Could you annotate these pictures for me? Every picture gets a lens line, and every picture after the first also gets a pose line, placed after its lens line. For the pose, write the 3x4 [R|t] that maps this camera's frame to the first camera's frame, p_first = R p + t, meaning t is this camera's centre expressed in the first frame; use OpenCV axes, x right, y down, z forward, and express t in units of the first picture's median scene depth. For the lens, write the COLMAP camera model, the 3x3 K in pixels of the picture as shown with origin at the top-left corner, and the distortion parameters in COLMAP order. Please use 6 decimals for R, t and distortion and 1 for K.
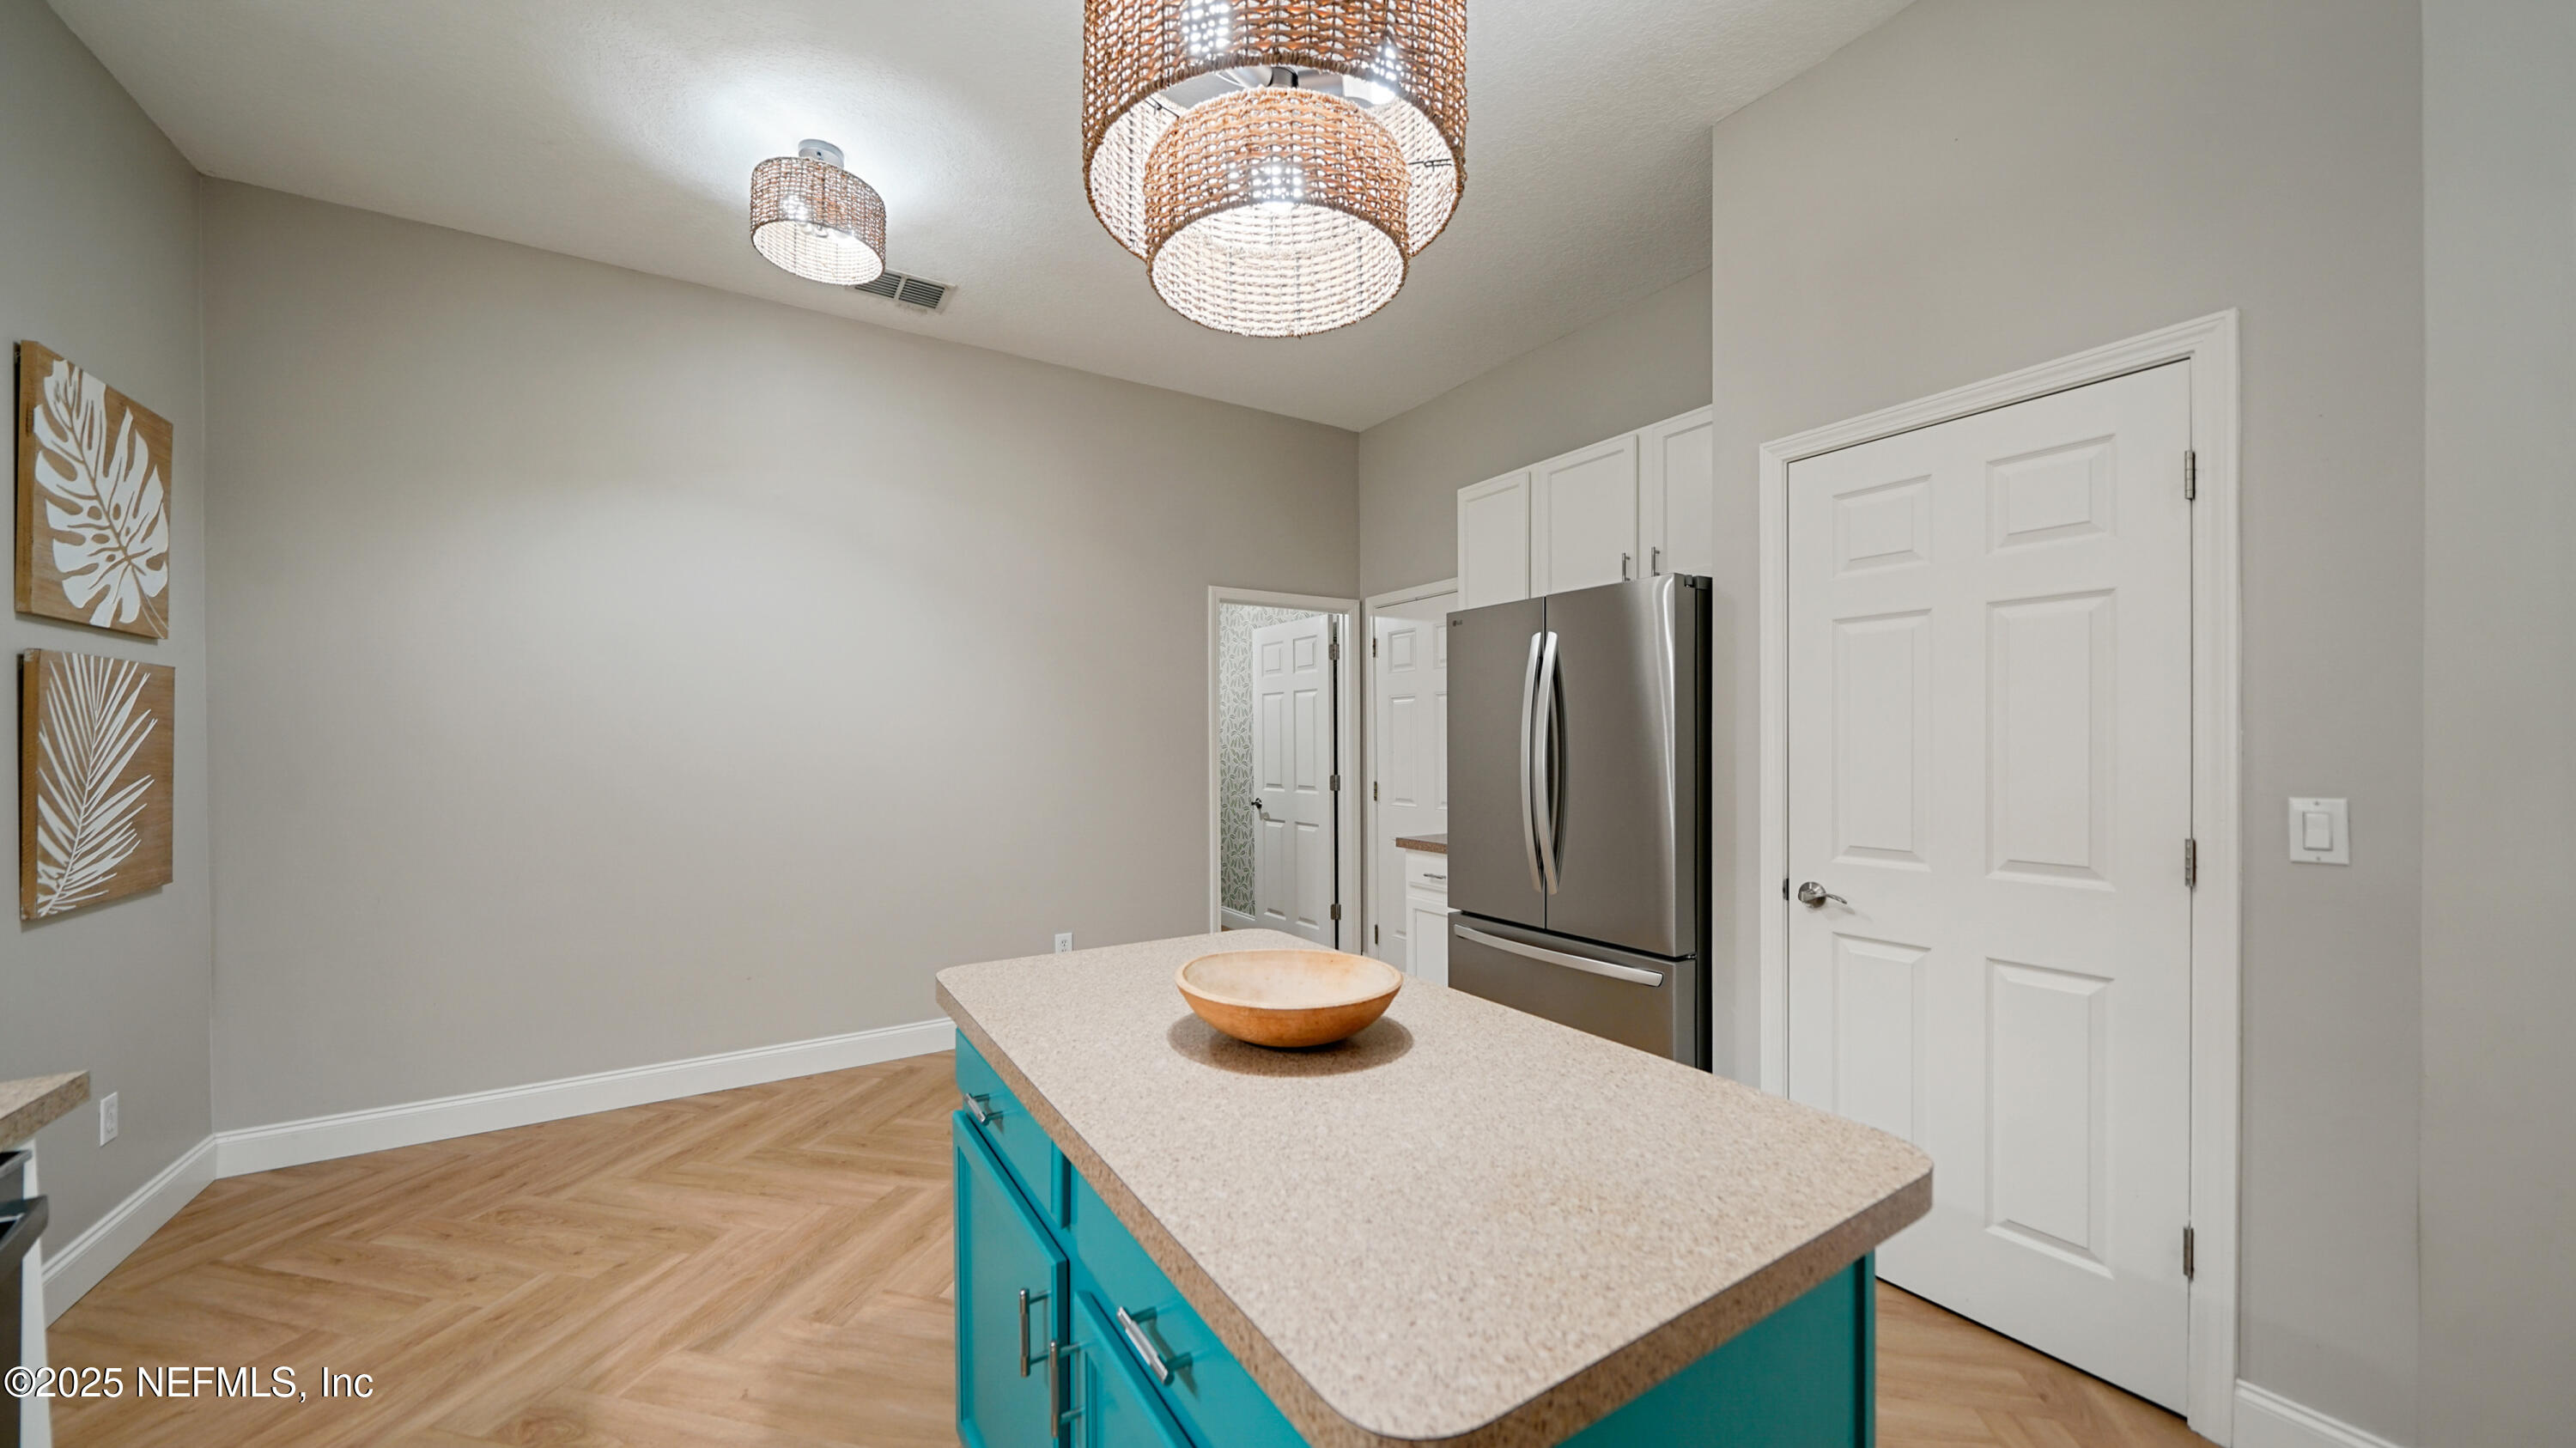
lens RADIAL K [[897.6, 0, 1270.3], [0, 897.6, 740.2], [0, 0, 1]] dist [-0.002335, -0.000879]
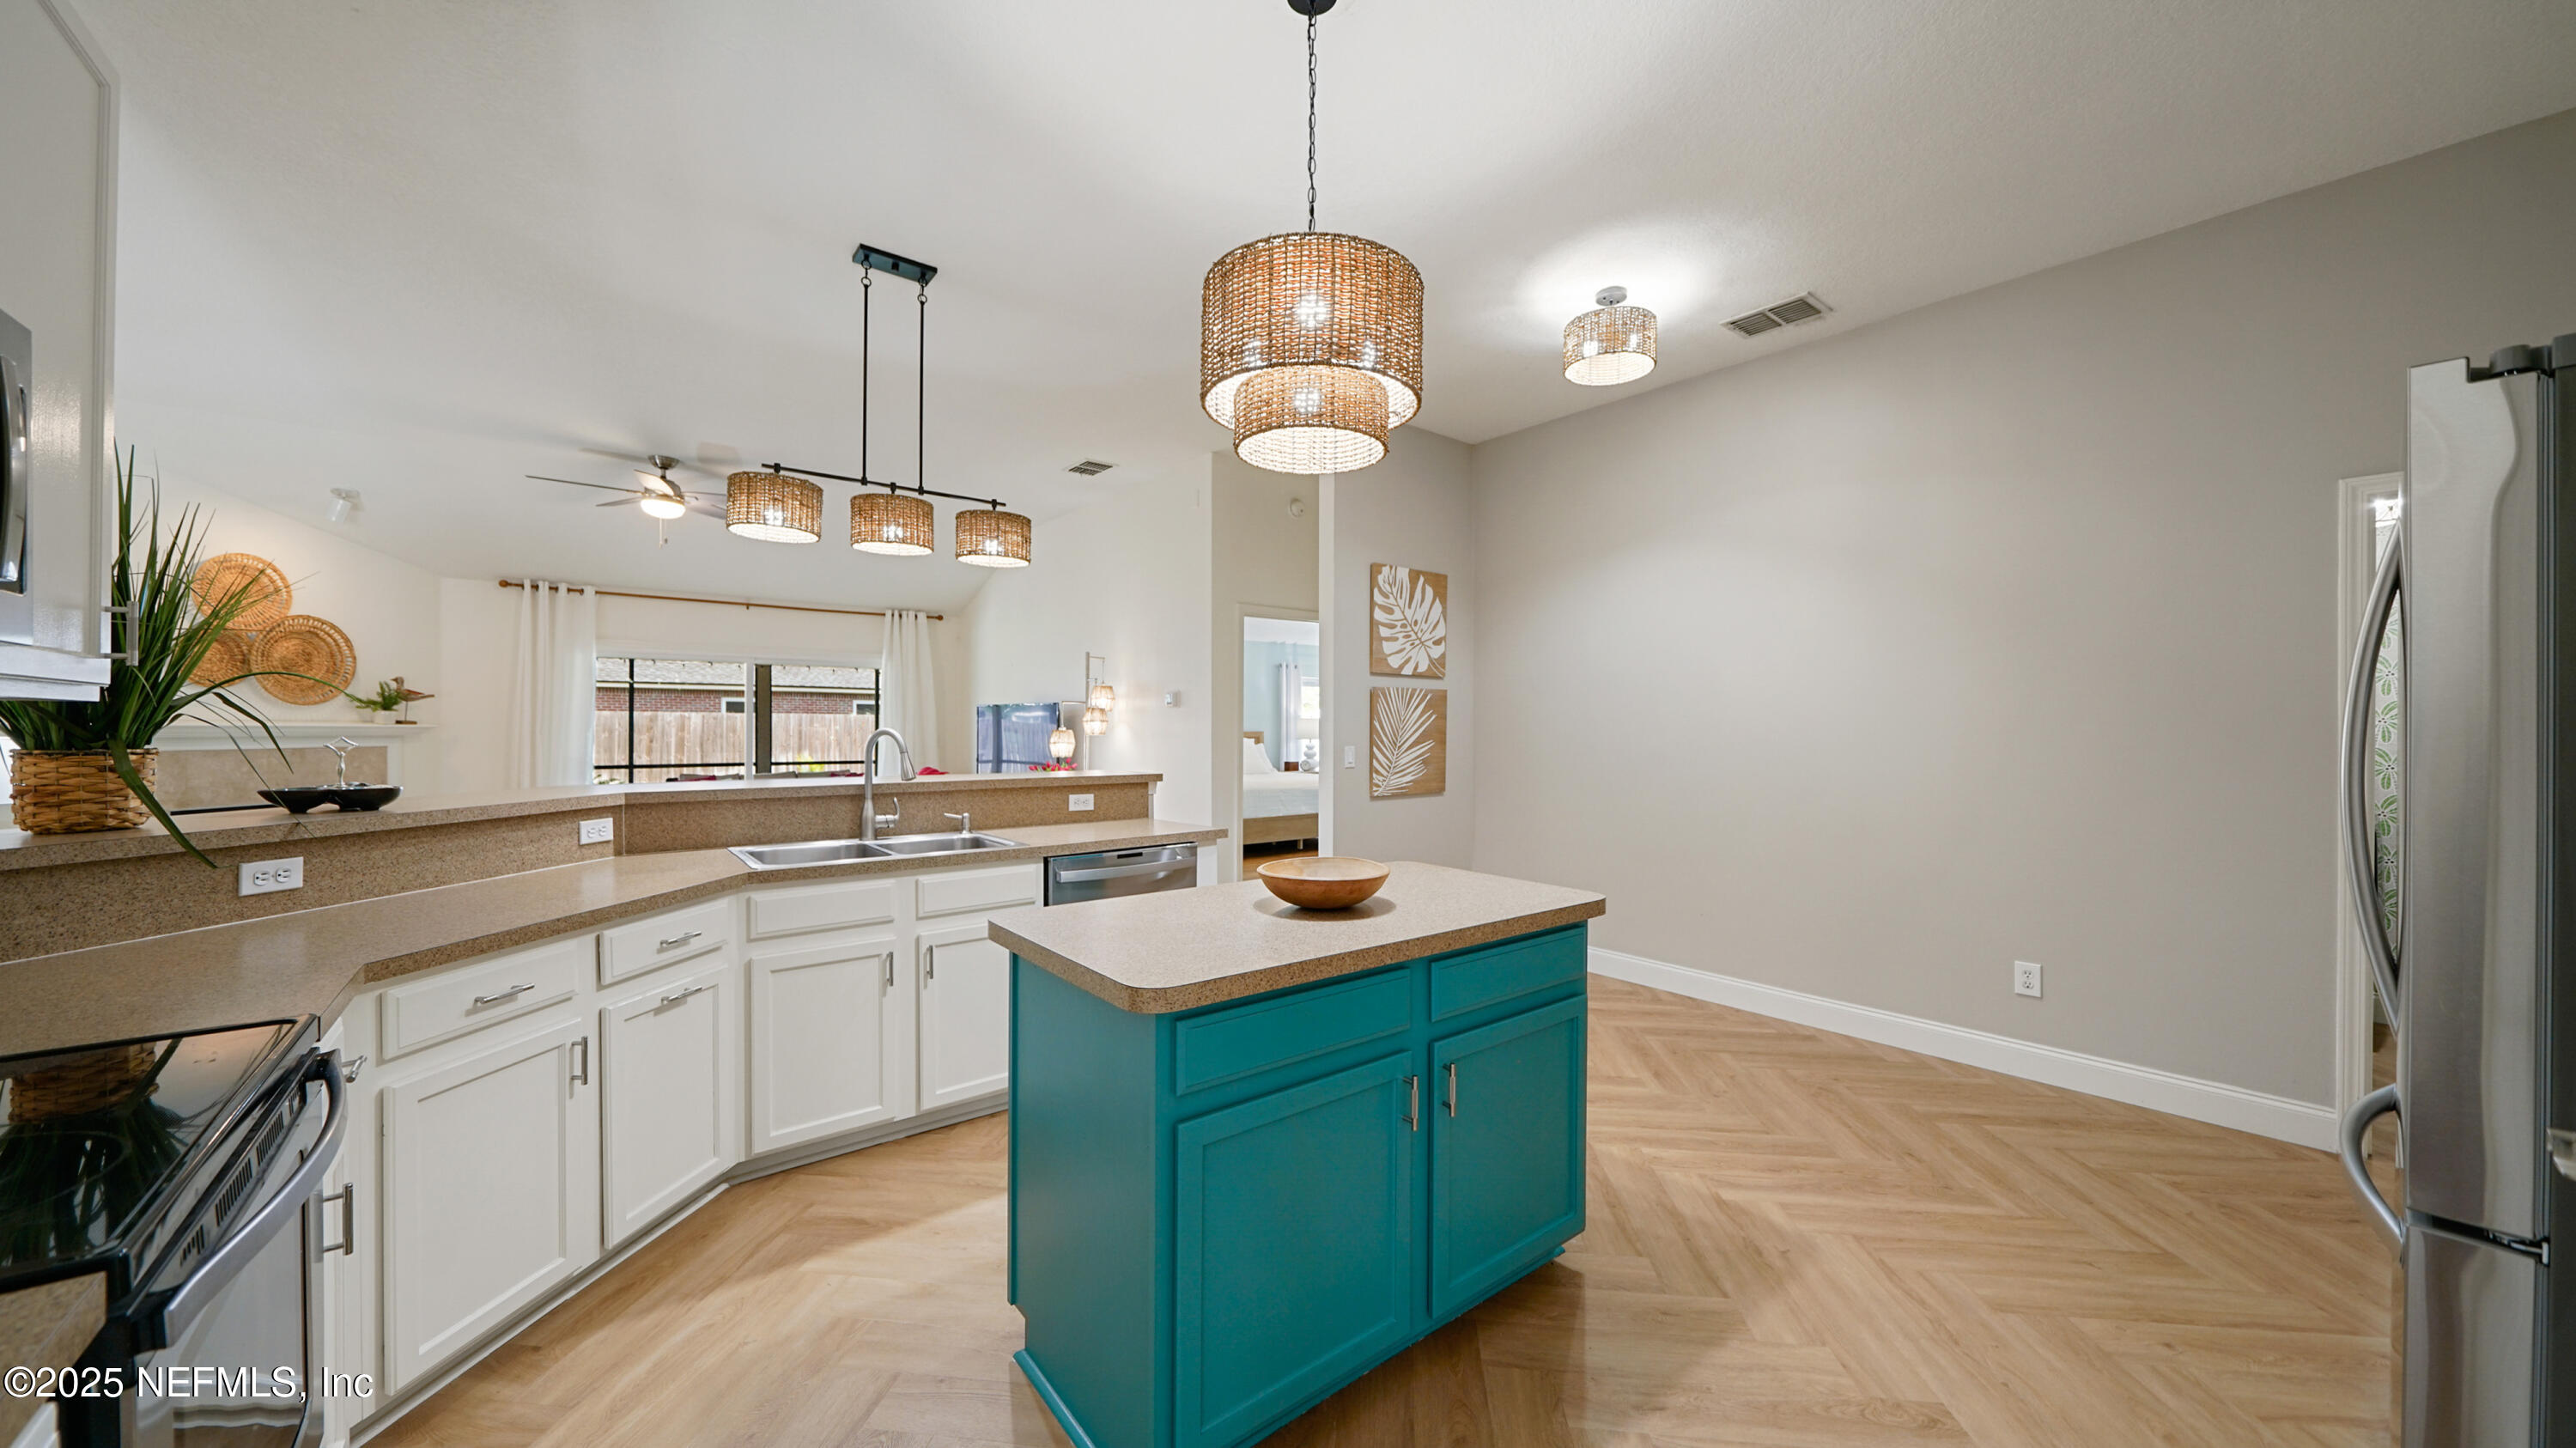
lens RADIAL K [[897.6, 0, 1301.2], [0, 897.6, 724.7], [0, 0, 1]] dist [-0.002335, -0.000879]
pose [[0.132216, 0.002374, -0.991218, 0.888784], [-0.005141, 0.999985, 0.001709, -0.002093], [0.991208, 0.004870, 0.132226, 0.406326]]
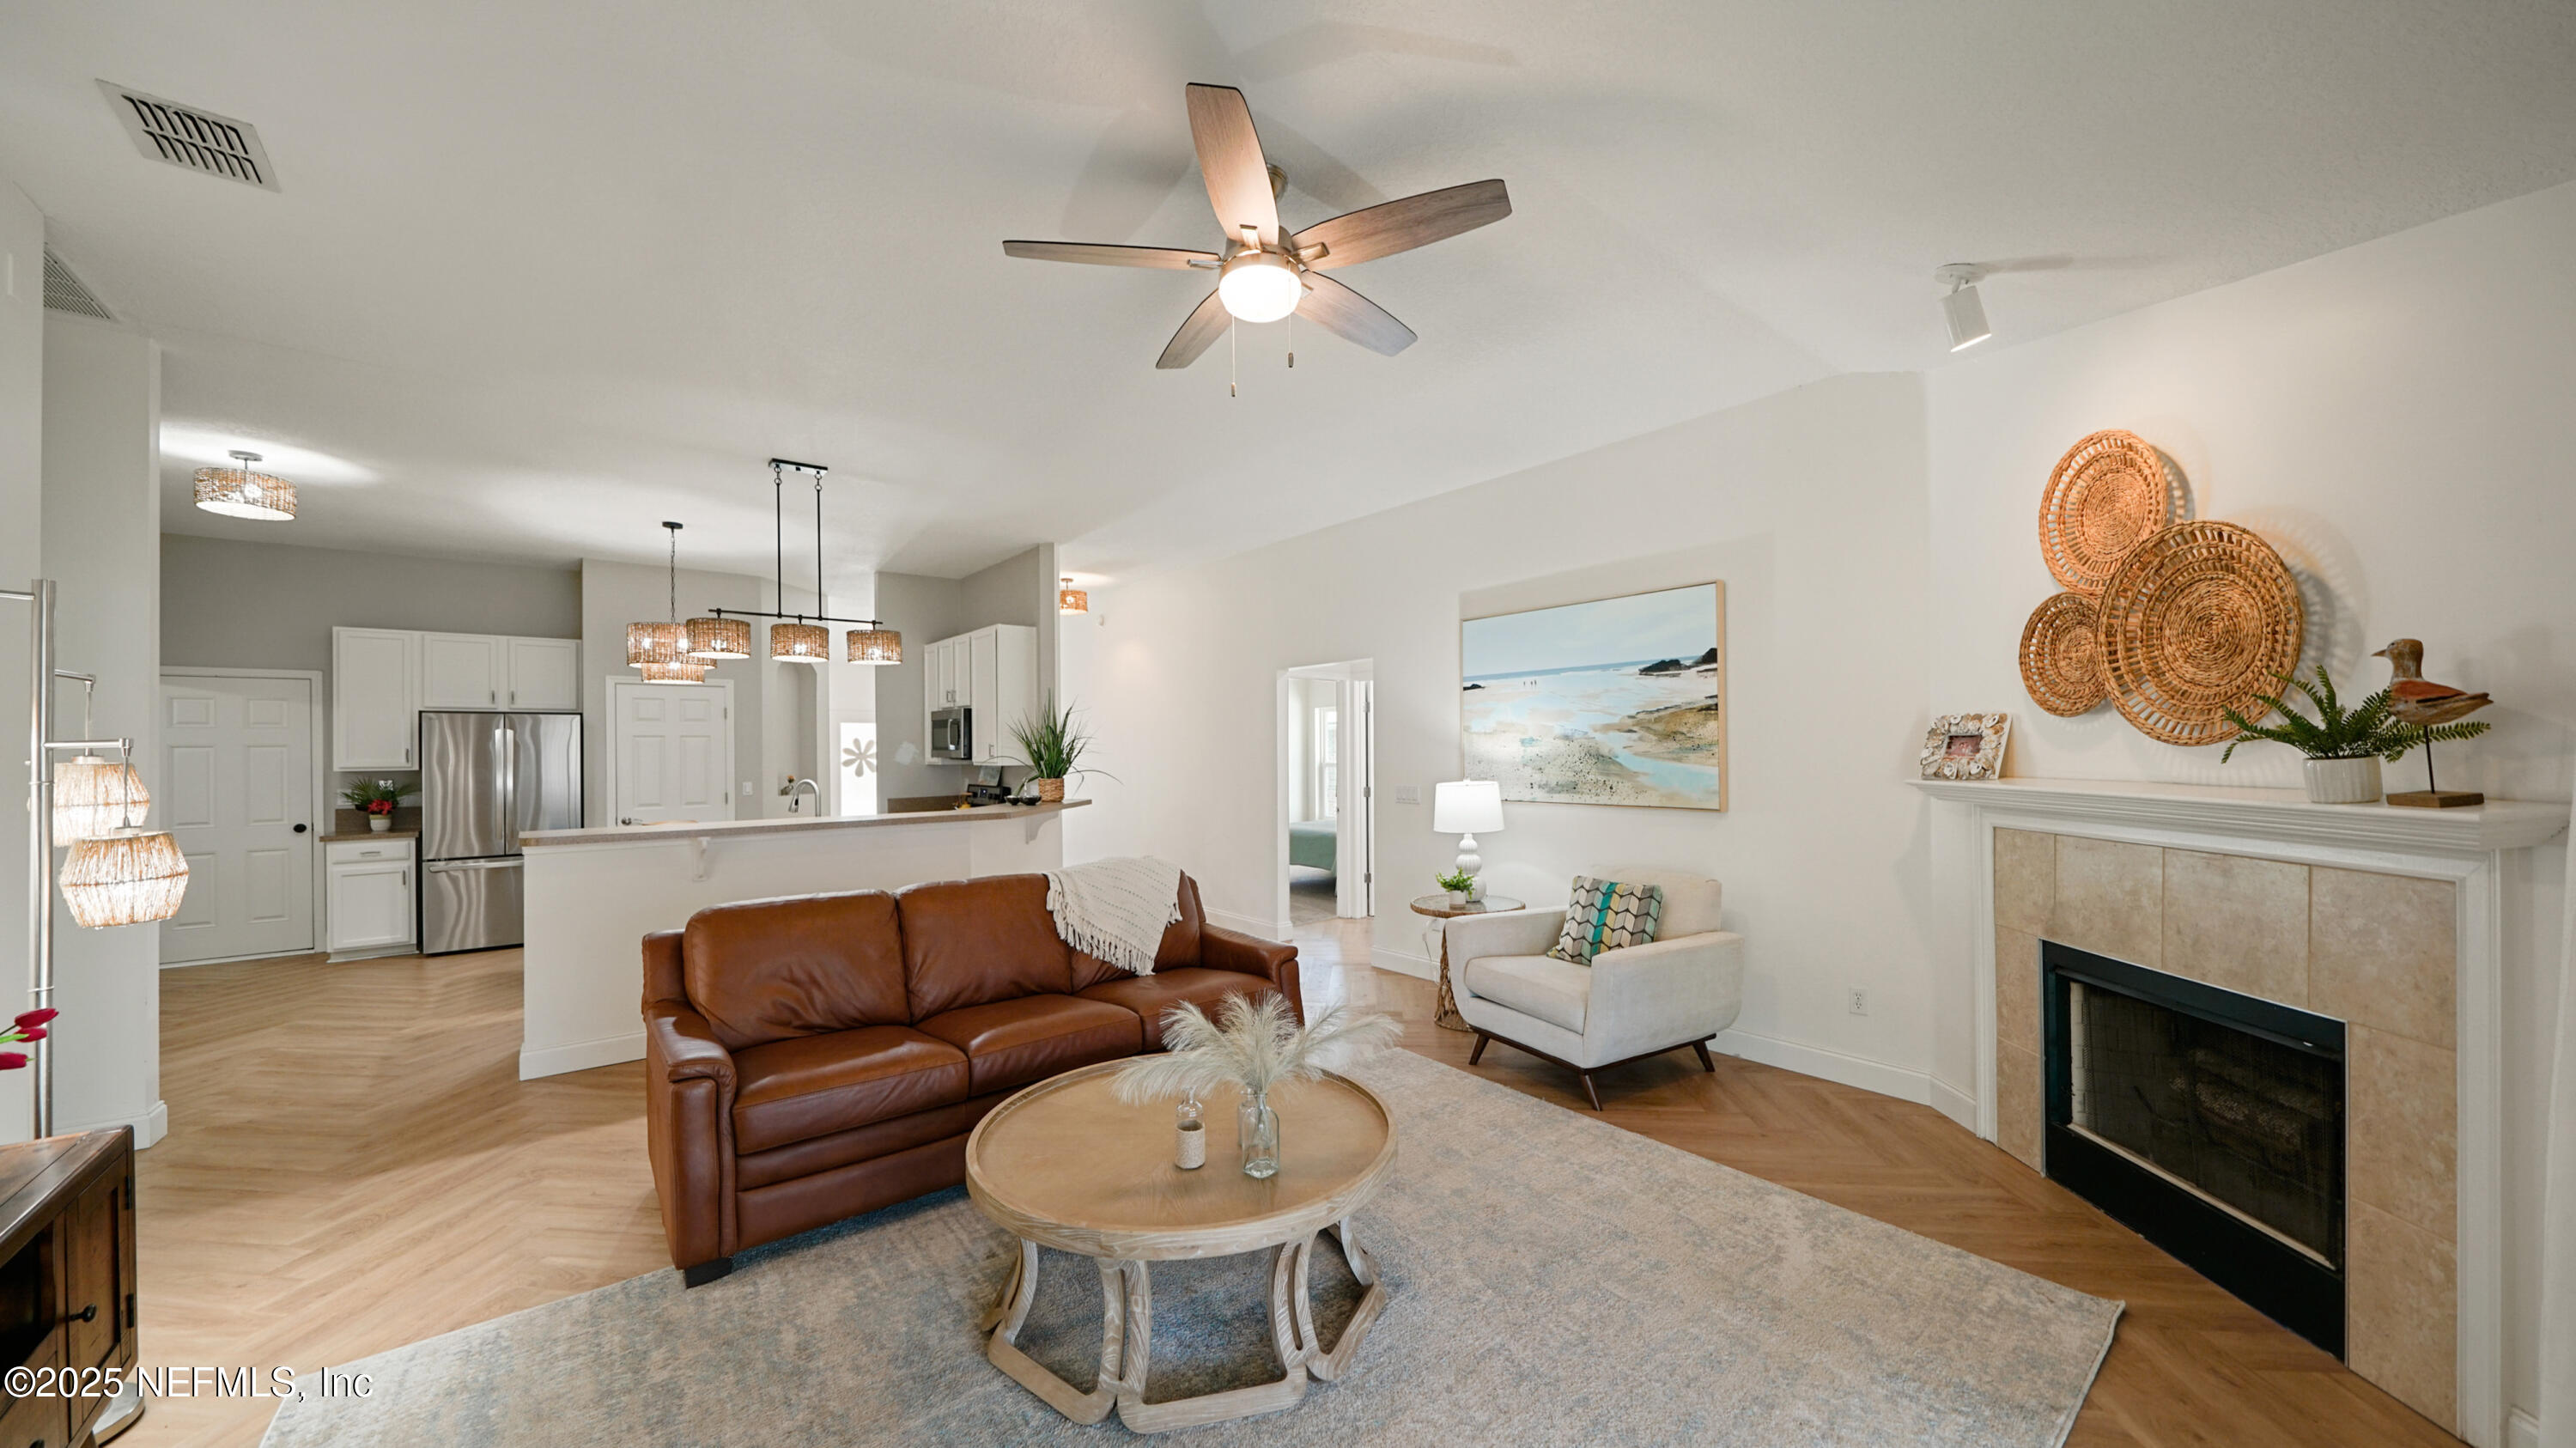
lens RADIAL K [[897.6, 0, 1293.7], [0, 897.6, 752.0], [0, 0, 1]] dist [-0.002335, -0.000879]
pose [[-0.137246, 0.004839, 0.990525, -2.839438], [0.010171, 0.999942, -0.003476, -0.038225], [-0.990485, 0.009598, -0.137287, -0.901268]]
